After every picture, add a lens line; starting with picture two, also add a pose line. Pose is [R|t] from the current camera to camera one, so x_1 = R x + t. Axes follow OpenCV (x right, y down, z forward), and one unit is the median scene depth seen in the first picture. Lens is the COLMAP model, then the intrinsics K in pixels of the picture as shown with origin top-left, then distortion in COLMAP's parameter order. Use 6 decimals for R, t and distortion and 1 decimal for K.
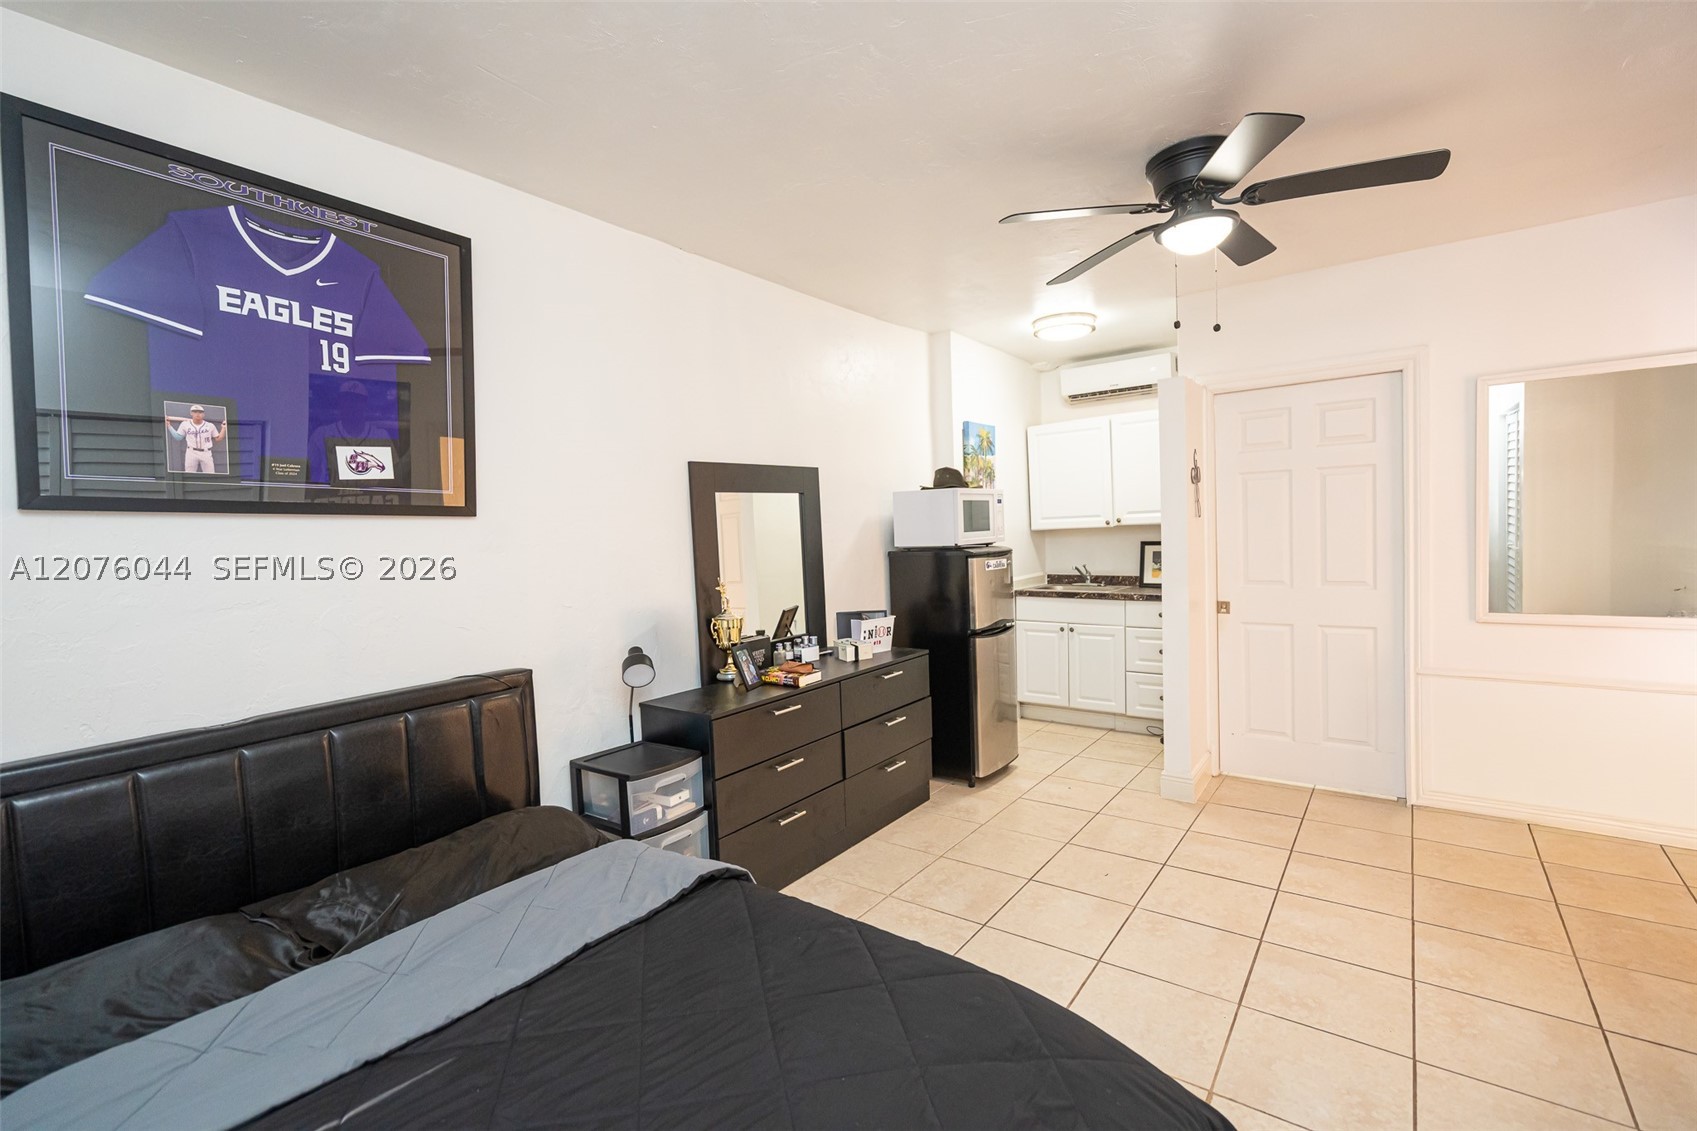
lens RADIAL K [[772.5, 0, 849.1], [0, 772.5, 556.4], [0, 0, 1]] dist [-0.013975, 0.003097]
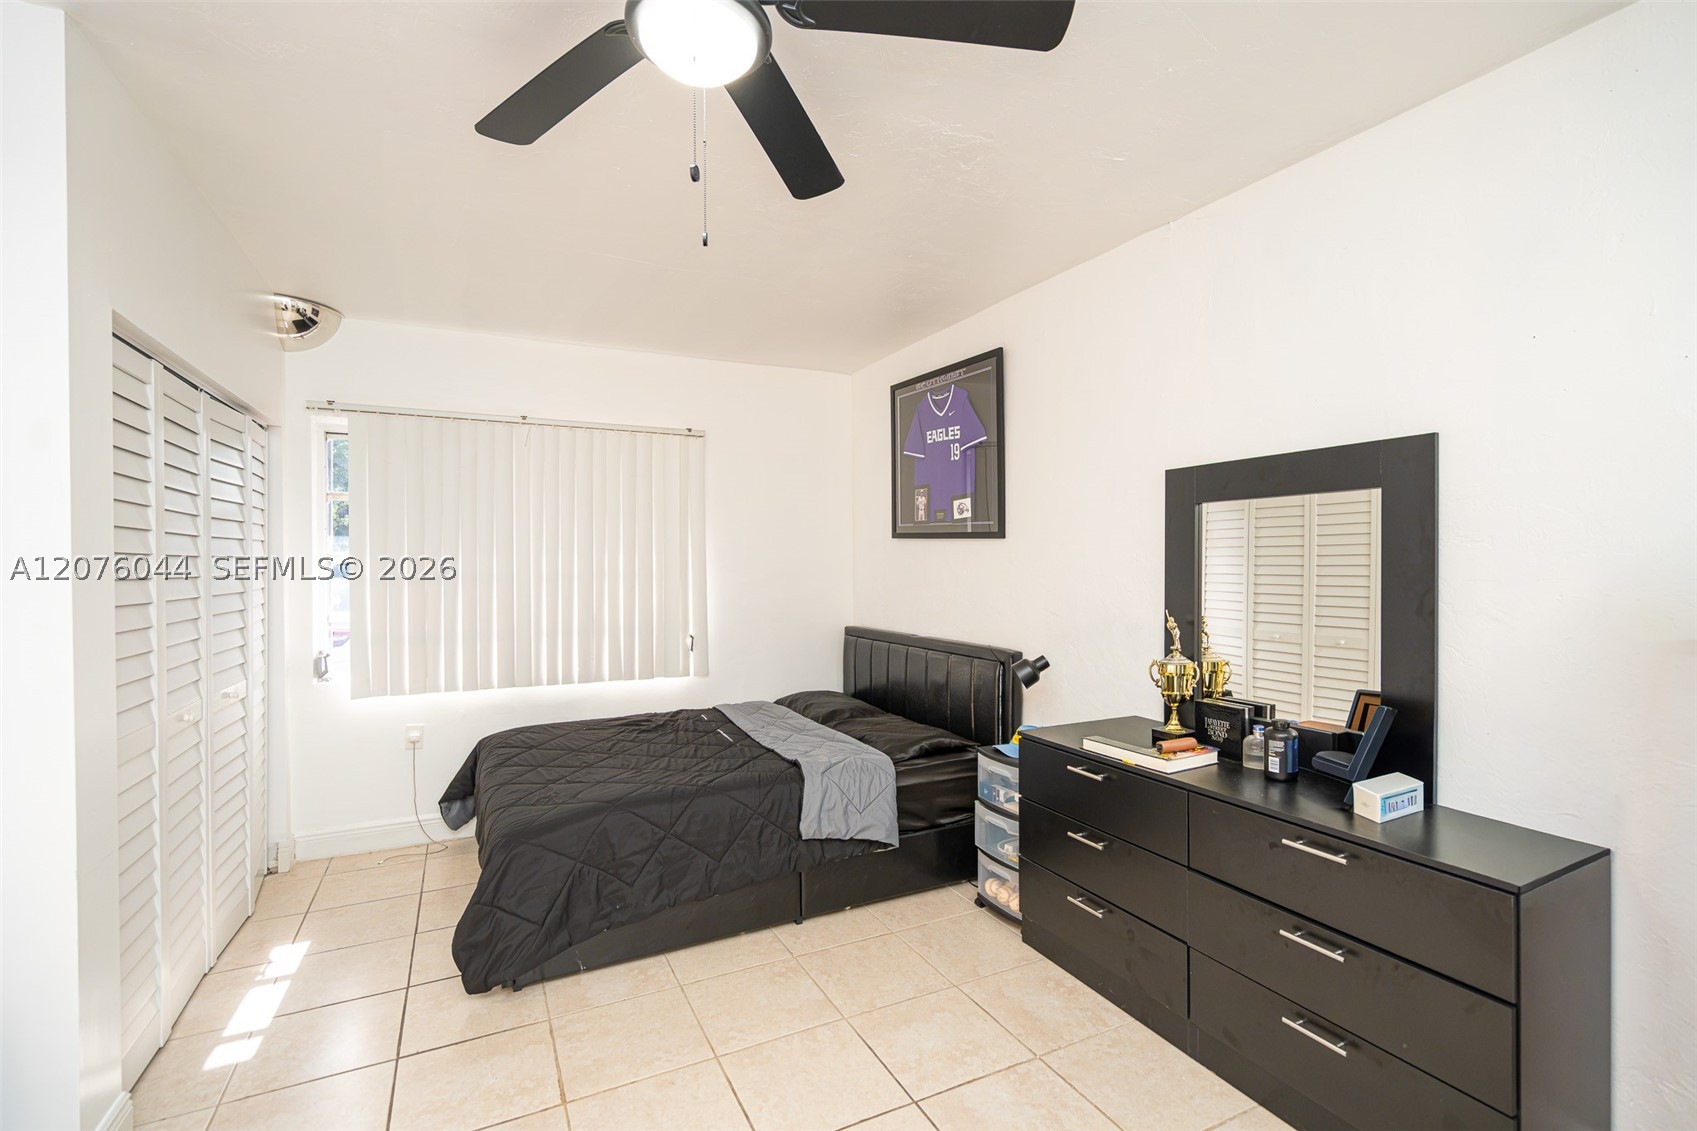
lens RADIAL K [[772.5, 0, 851.4], [0, 772.5, 564.9], [0, 0, 1]] dist [-0.013975, 0.003097]
pose [[-0.461583, 0.037867, -0.886289, 1.076390], [-0.020985, 0.998343, 0.053584, -0.085705], [0.886849, 0.043333, -0.460023, 1.639609]]
